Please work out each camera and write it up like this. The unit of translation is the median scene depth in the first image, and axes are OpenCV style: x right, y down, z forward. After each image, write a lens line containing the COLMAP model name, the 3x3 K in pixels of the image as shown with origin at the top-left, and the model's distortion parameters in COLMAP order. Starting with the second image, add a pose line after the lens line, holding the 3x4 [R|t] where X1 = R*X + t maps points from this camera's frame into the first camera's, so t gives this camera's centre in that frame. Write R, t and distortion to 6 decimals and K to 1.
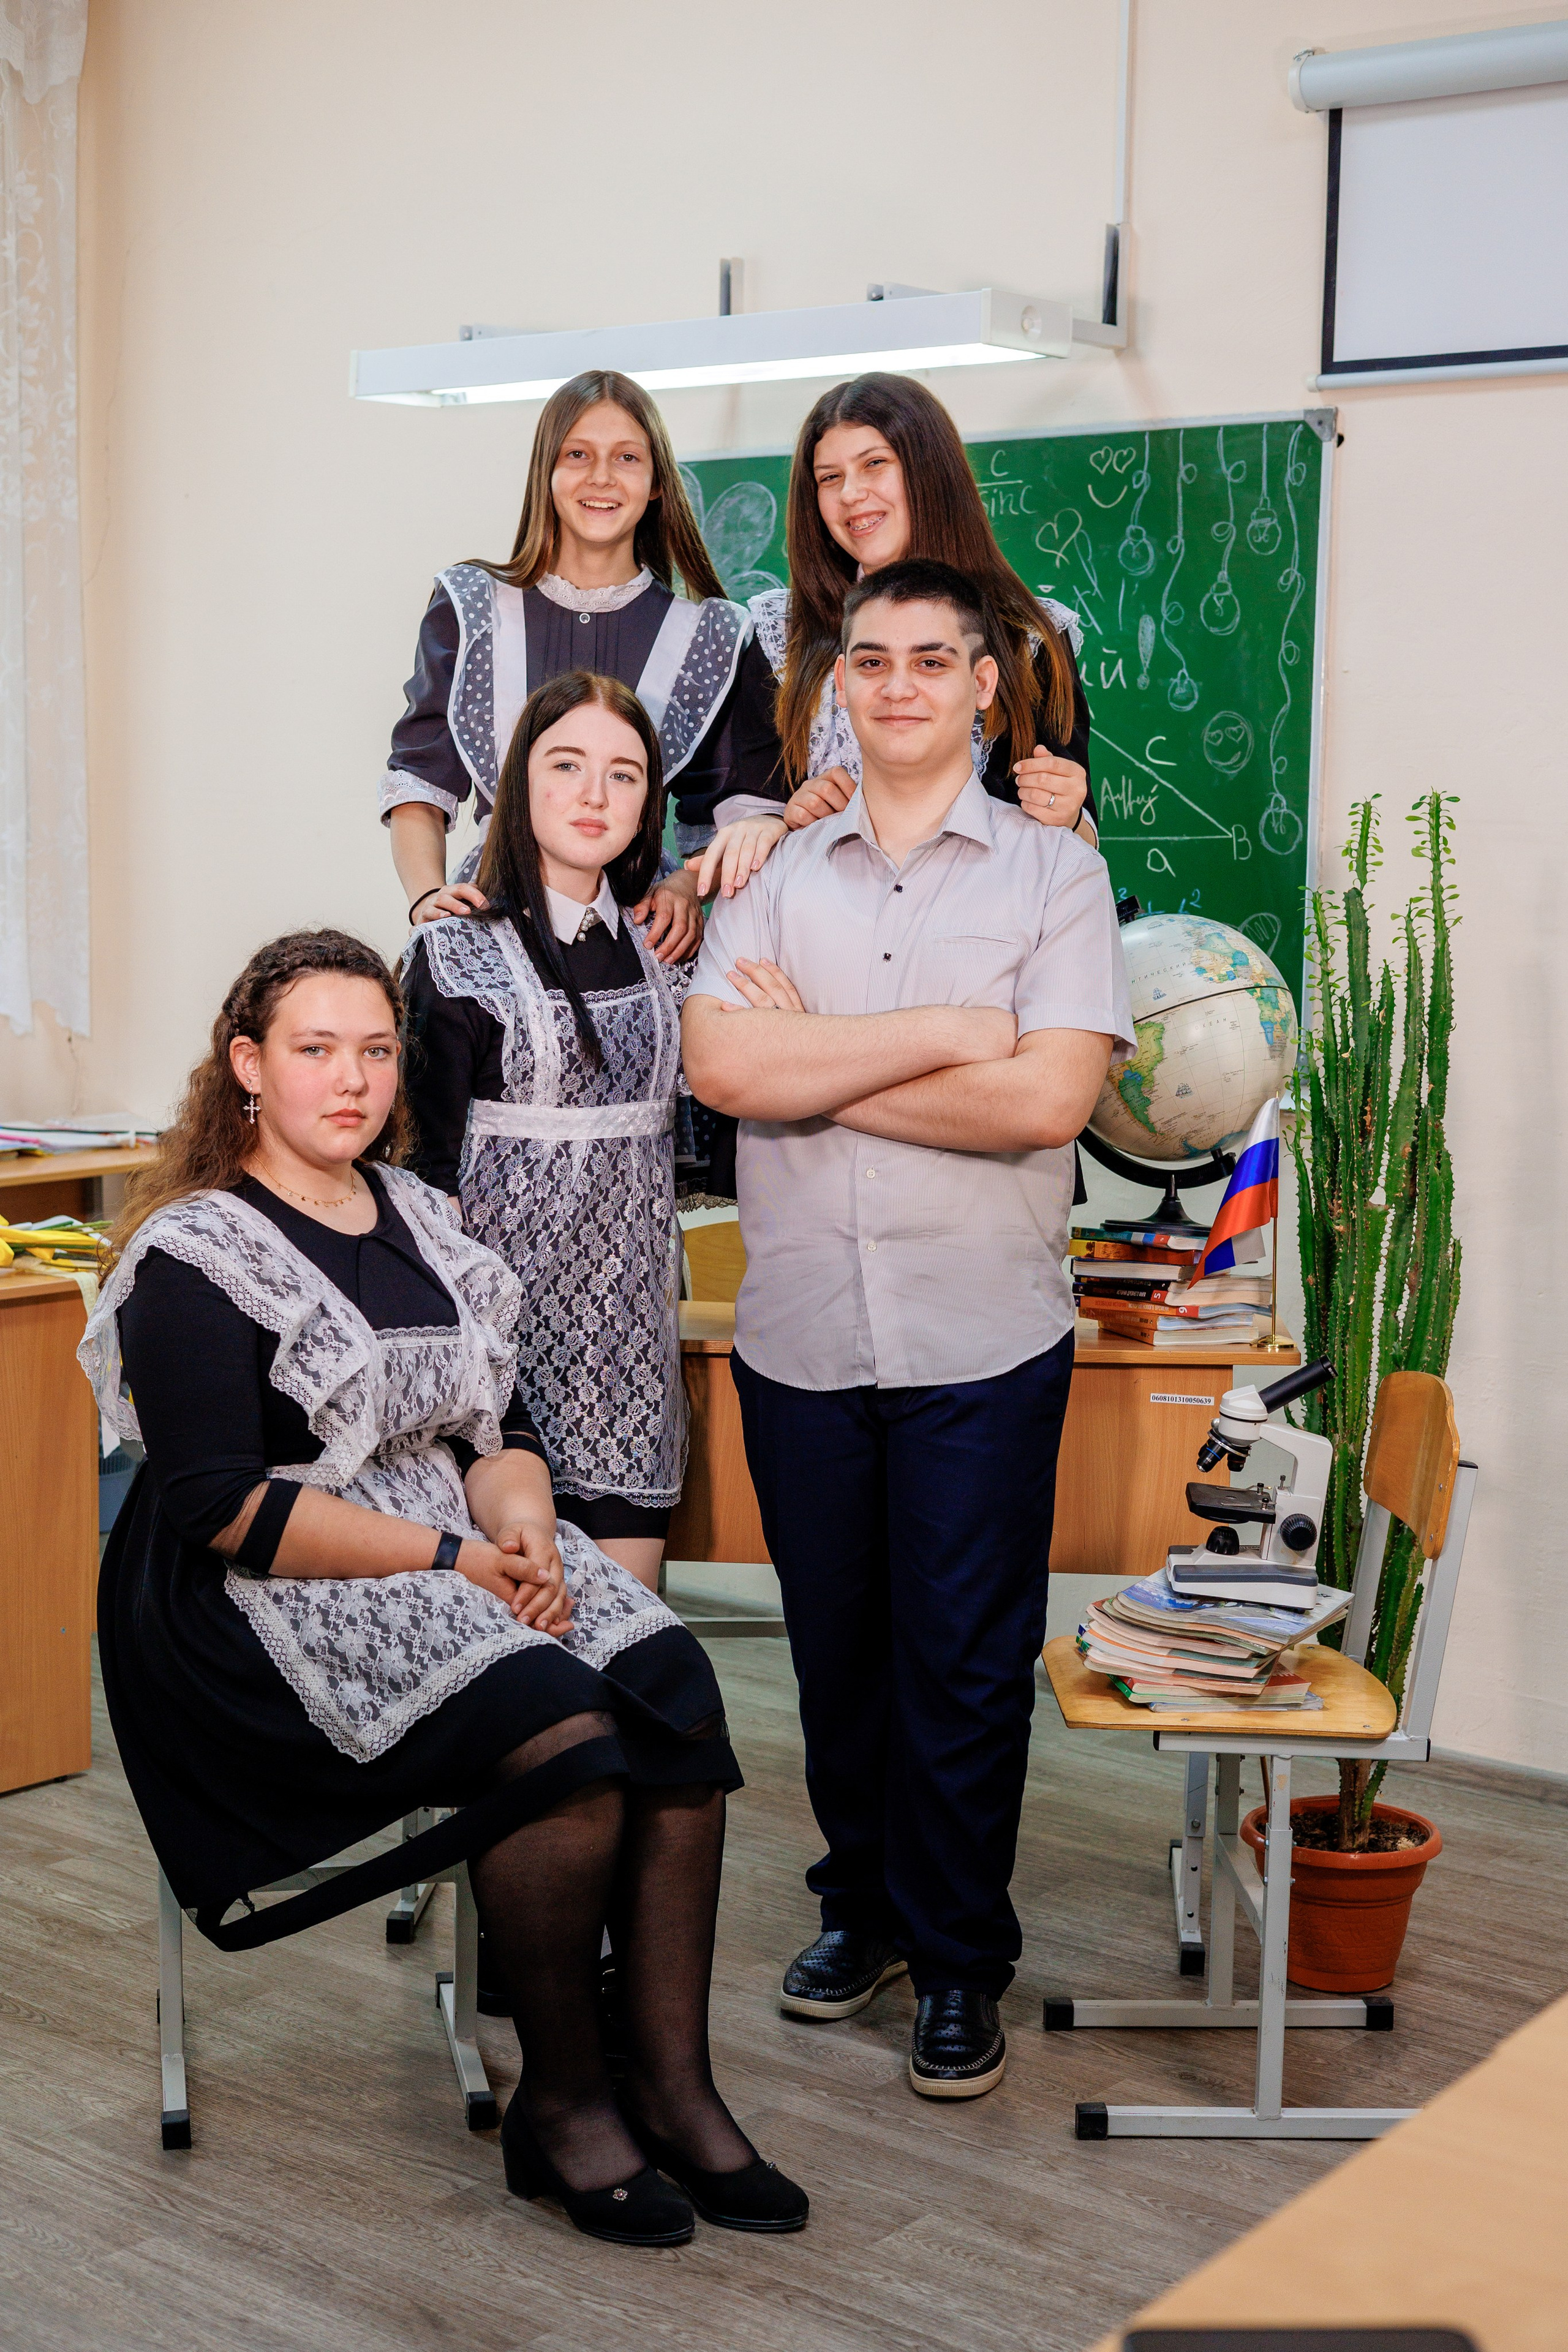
lens RADIAL K [[3346.8, 0, 784.0], [0, 3346.8, 1176.0], [0, 0, 1]] dist [0.025384, -0.017179]
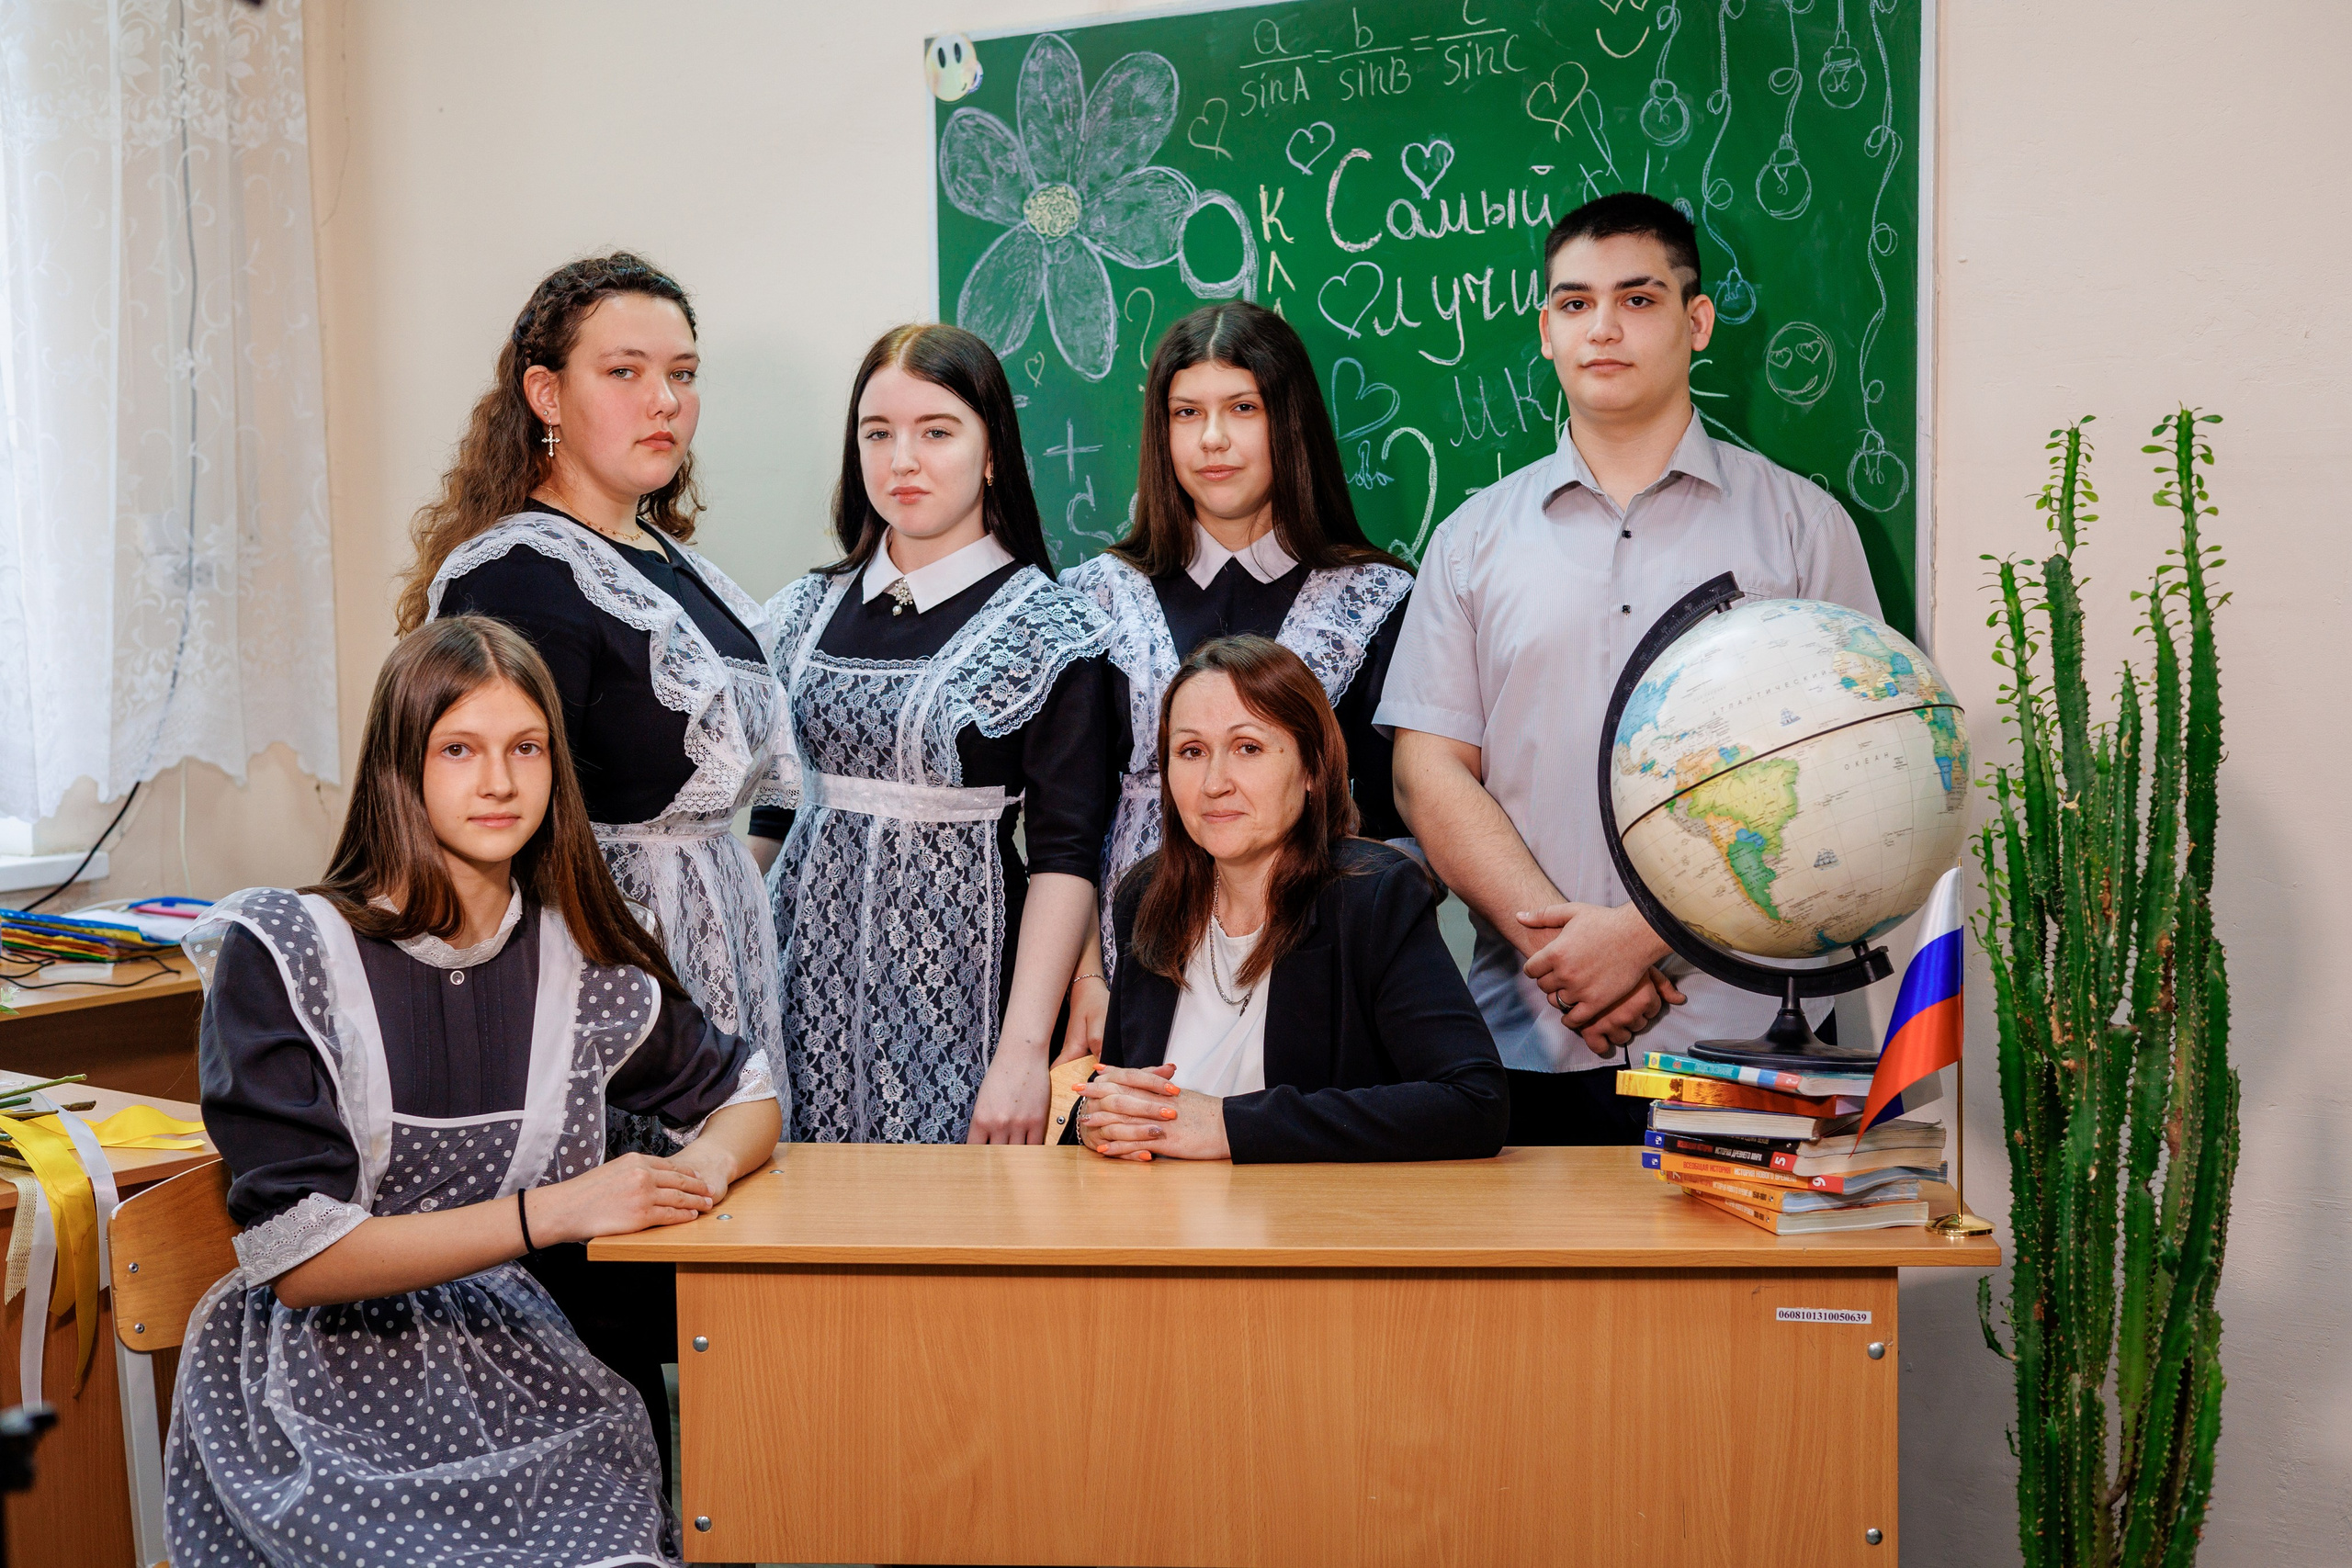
lens RADIAL K [[3341.0, 0, 1176.0], [0, 3341.0, 784.0], [0, 0, 1]] dist [0.020193, 0.030273]
pose [[0.999571, -0.029278, -0.001222, -0.009315], [0.029245, 0.999337, -0.021694, -0.030424], [0.001857, 0.021649, 0.999764, 0.326214]]
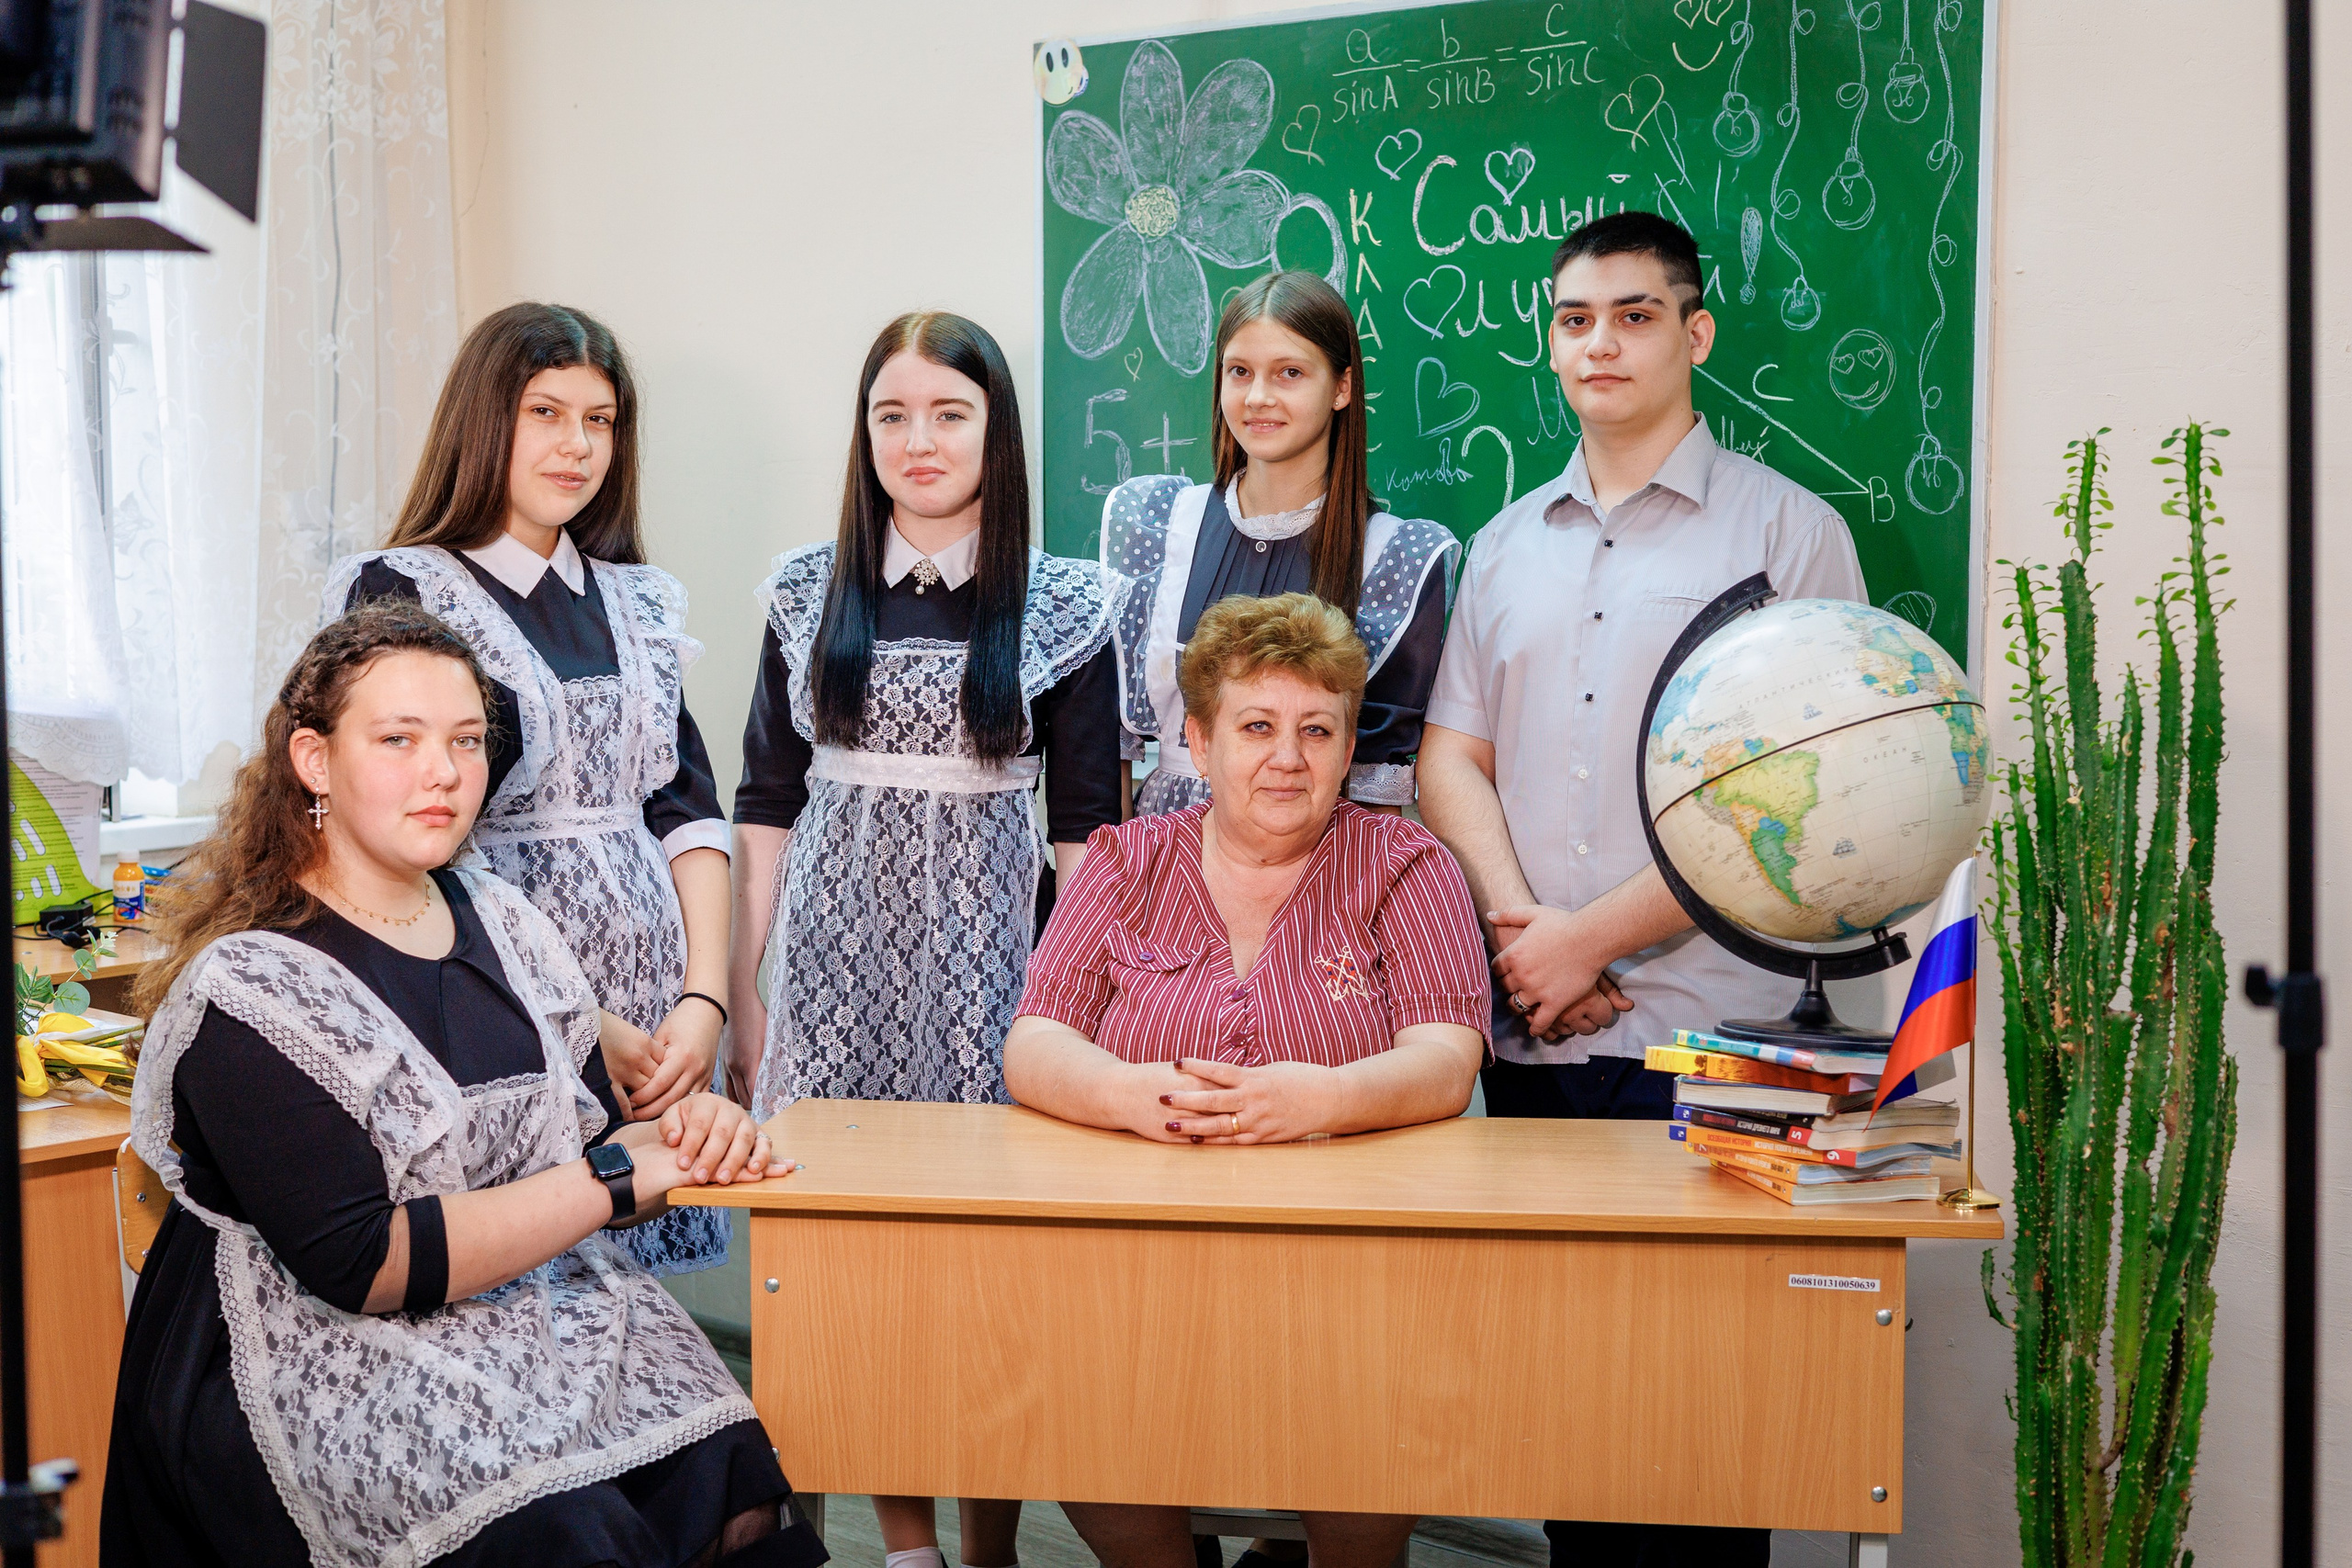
lens RADIAL K [[3341.0, 0, 1176.0], [0, 3341.0, 784.0], [0, 0, 1]] dist [0.020193, 0.030273]
pose [[0.998848, -0.011908, -0.046482, 0.012908], [0.011092, 0.999780, -0.017790, -0.028478], [0.046683, 0.017254, 0.998761, 0.287524]]
